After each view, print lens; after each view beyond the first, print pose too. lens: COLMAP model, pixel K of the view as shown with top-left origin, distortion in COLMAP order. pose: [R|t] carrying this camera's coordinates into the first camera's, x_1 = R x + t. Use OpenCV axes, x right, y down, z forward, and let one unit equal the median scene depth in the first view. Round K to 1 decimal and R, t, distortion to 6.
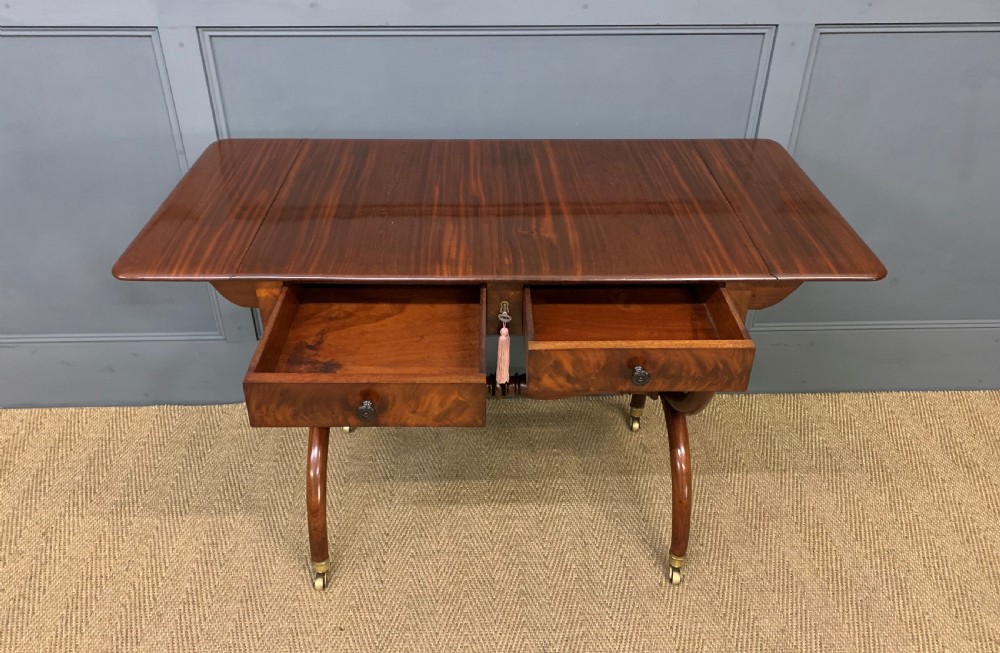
lens RADIAL K [[771.3, 0, 492.2], [0, 771.3, 287.7], [0, 0, 1]] dist [0.003351, 0.006785]
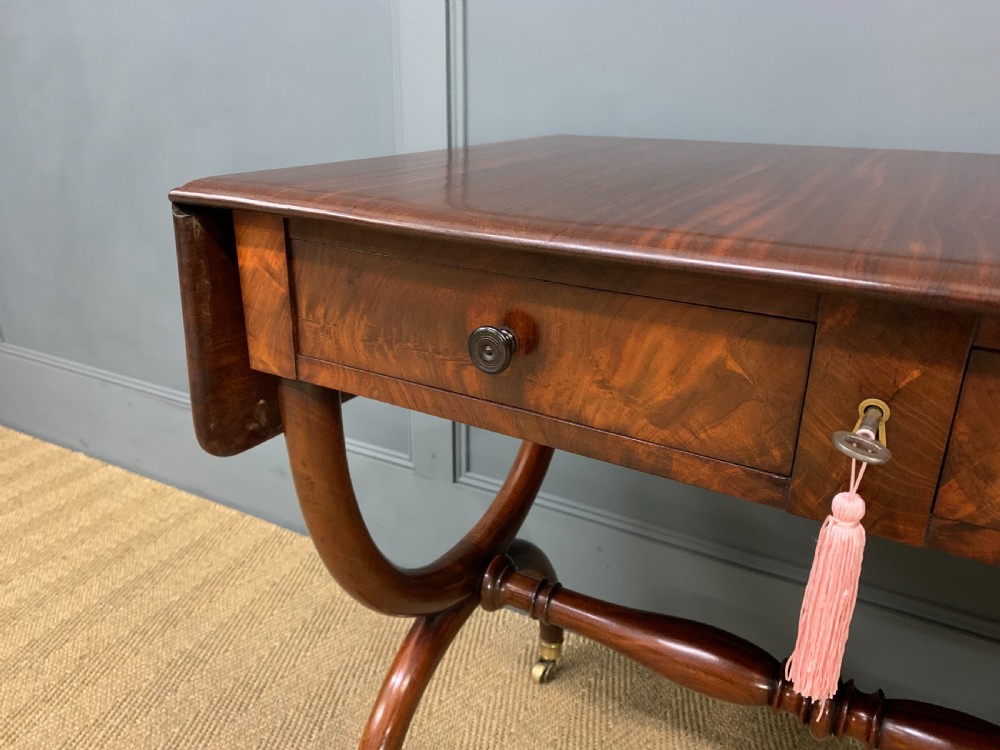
lens RADIAL K [[761.8, 0, 497.9], [0, 761.8, 376.2], [0, 0, 1]] dist [0.019319, -0.016820]
pose [[0.854419, 0.189086, -0.483957, 0.023993], [-0.279327, 0.952544, -0.120981, 0.060424], [0.438115, 0.238550, 0.866689, 0.536607]]
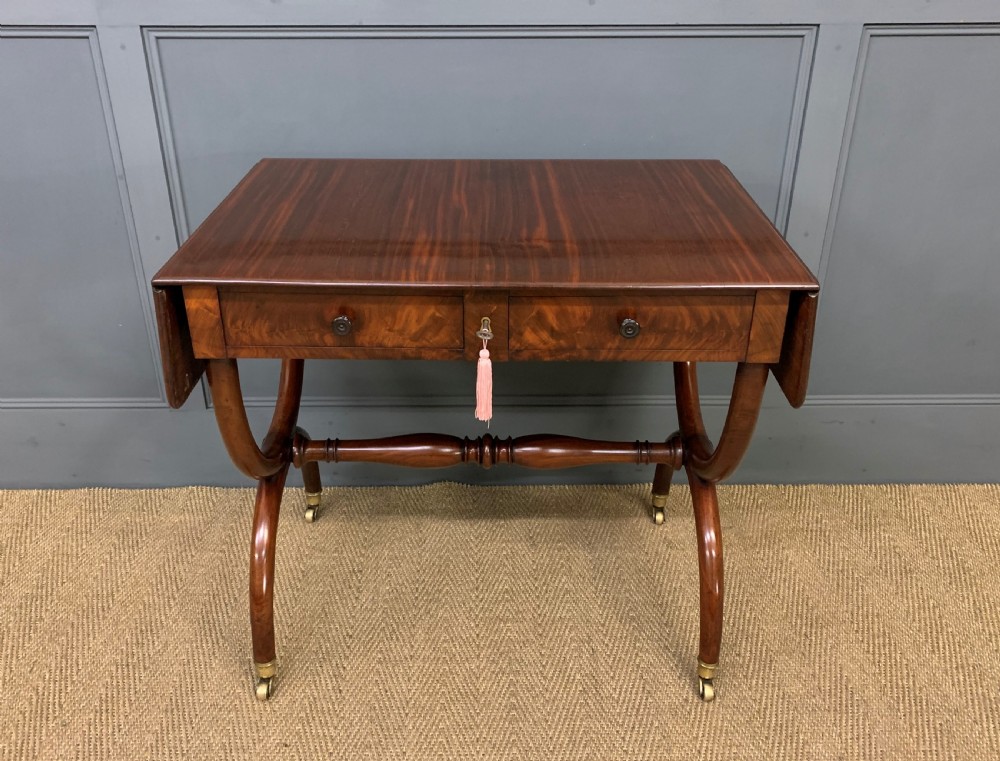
lens RADIAL K [[886.1, 0, 487.8], [0, 886.1, 349.7], [0, 0, 1]] dist [-0.003434, 0.019640]
pose [[0.999631, 0.007735, -0.026052, 0.033156], [-0.009853, 0.996569, -0.082182, 0.098265], [0.025327, 0.082408, 0.996277, 0.048153]]
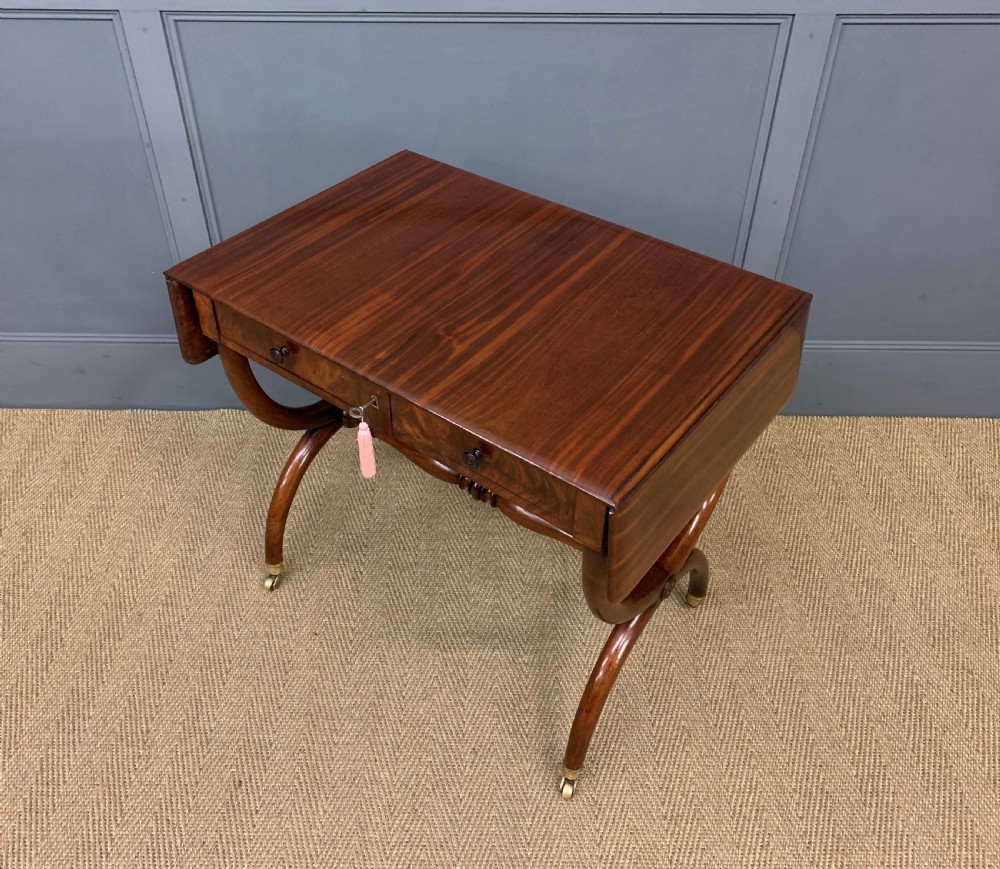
lens RADIAL K [[930.0, 0, 487.6], [0, 930.0, 398.1], [0, 0, 1]] dist [0.007375, 0.000000]
pose [[0.998864, 0.027931, -0.038603, 0.064936], [-0.022449, 0.990484, 0.135784, -0.035307], [0.042029, -0.134764, 0.989986, -0.152223]]
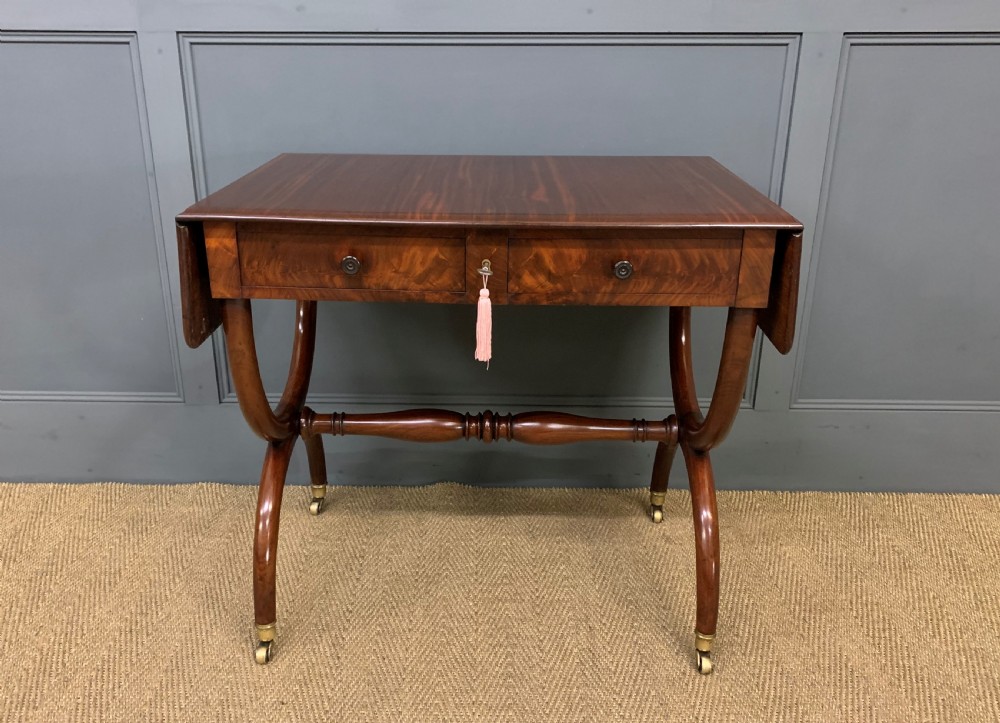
lens RADIAL K [[866.2, 0, 473.9], [0, 866.2, 354.0], [0, 0, 1]] dist [-0.005609, 0.022717]
pose [[0.998464, 0.017810, -0.052461, 0.042146], [-0.027488, 0.981402, -0.189985, 0.233774], [0.048102, 0.191135, 0.980384, 0.048461]]
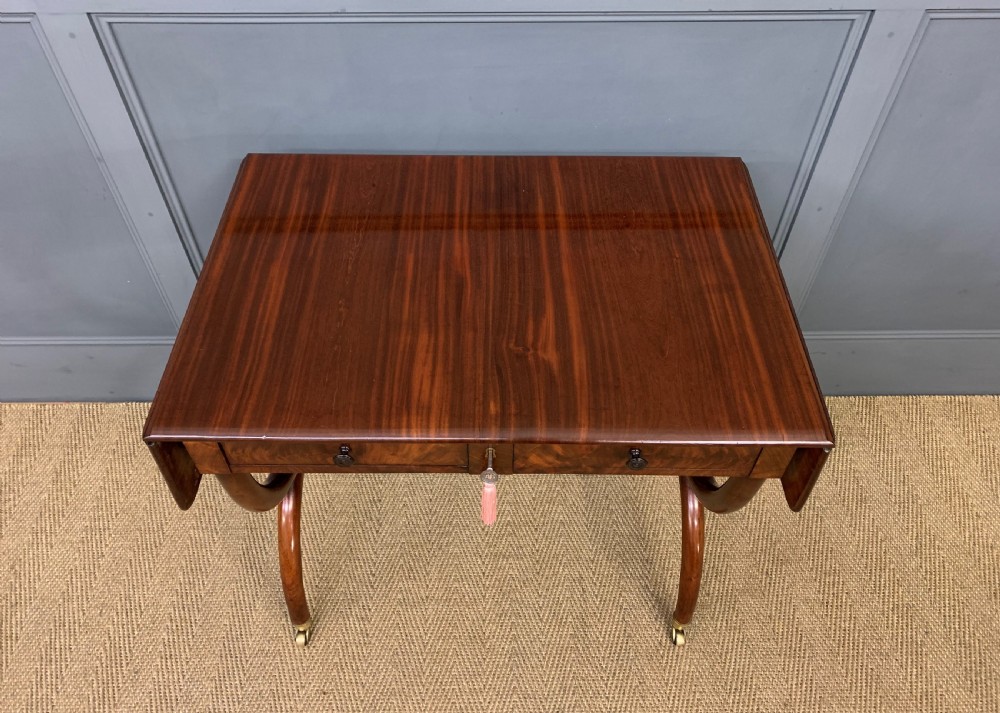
lens RADIAL K [[767.7, 0, 495.8], [0, 767.7, 326.7], [0, 0, 1]] dist [0.004531, 0.004651]
pose [[0.999777, 0.014175, -0.015623, 0.025069], [-0.009081, 0.957651, 0.287789, -0.255304], [0.019040, -0.287583, 0.957567, 0.202620]]
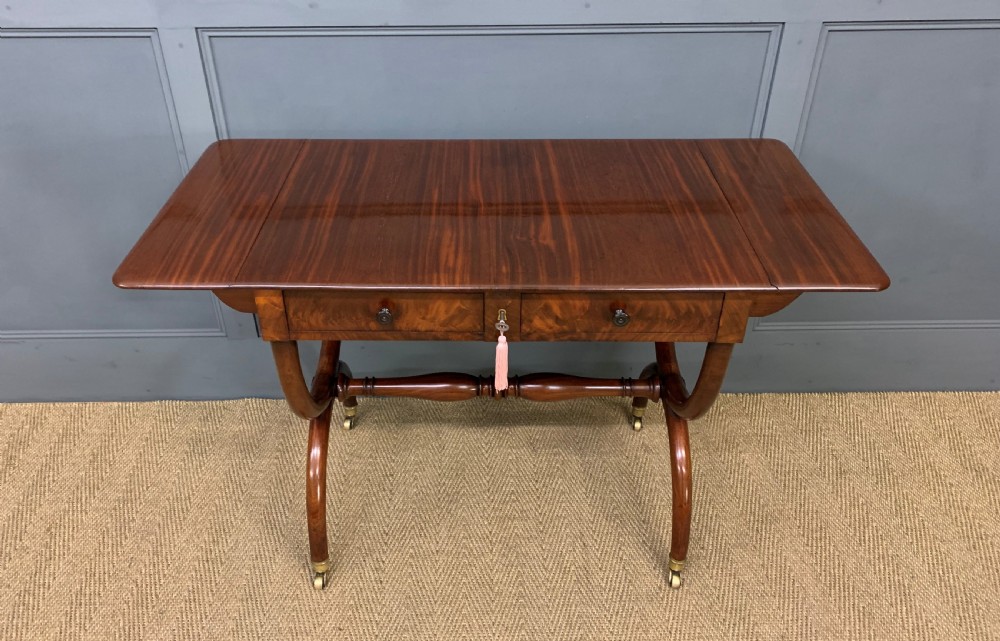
lens RADIAL K [[784.6, 0, 481.0], [0, 784.6, 281.9], [0, 0, 1]] dist [0.007918, 0.001504]
pose [[0.999734, 0.003616, -0.022761, 0.008964], [-0.003223, 0.999846, 0.017274, -0.026952], [0.022820, -0.017196, 0.999592, -0.011564]]
